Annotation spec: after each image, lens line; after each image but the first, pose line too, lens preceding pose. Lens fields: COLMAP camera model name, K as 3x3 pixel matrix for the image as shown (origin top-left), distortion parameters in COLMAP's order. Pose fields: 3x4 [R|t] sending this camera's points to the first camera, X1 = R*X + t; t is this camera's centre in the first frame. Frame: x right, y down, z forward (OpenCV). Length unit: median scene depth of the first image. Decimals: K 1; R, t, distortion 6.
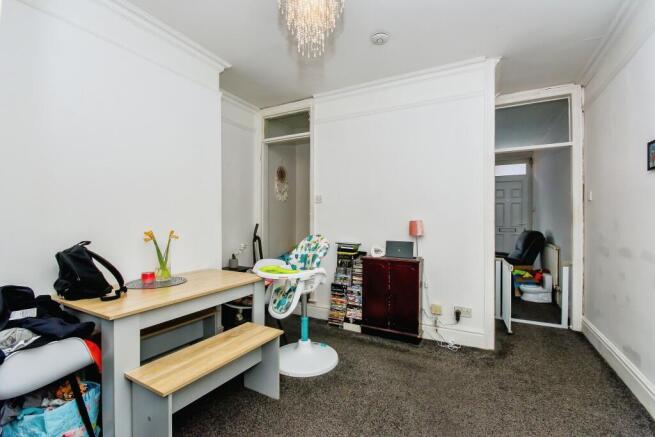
lens RADIAL K [[285.3, 0, 327.5], [0, 285.3, 218.5], [0, 0, 1]] dist [0.001381, -0.010597]
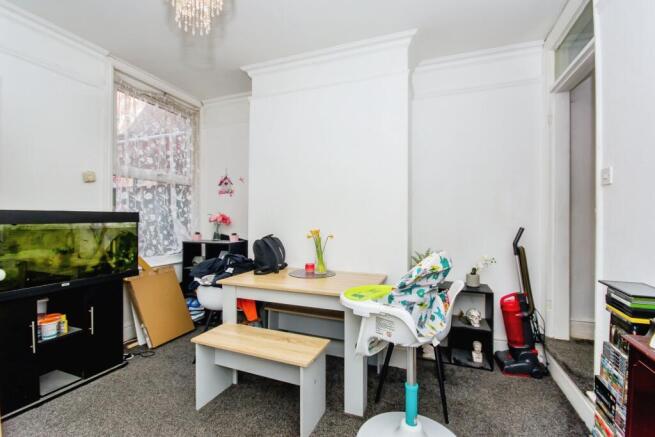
lens RADIAL K [[285.3, 0, 327.5], [0, 285.3, 218.5], [0, 0, 1]] dist [0.001381, -0.010597]
pose [[0.149280, 0.002024, -0.988793, 0.570664], [-0.000827, 0.999998, 0.001922, -0.006221], [0.988795, 0.000531, 0.149281, 0.859413]]
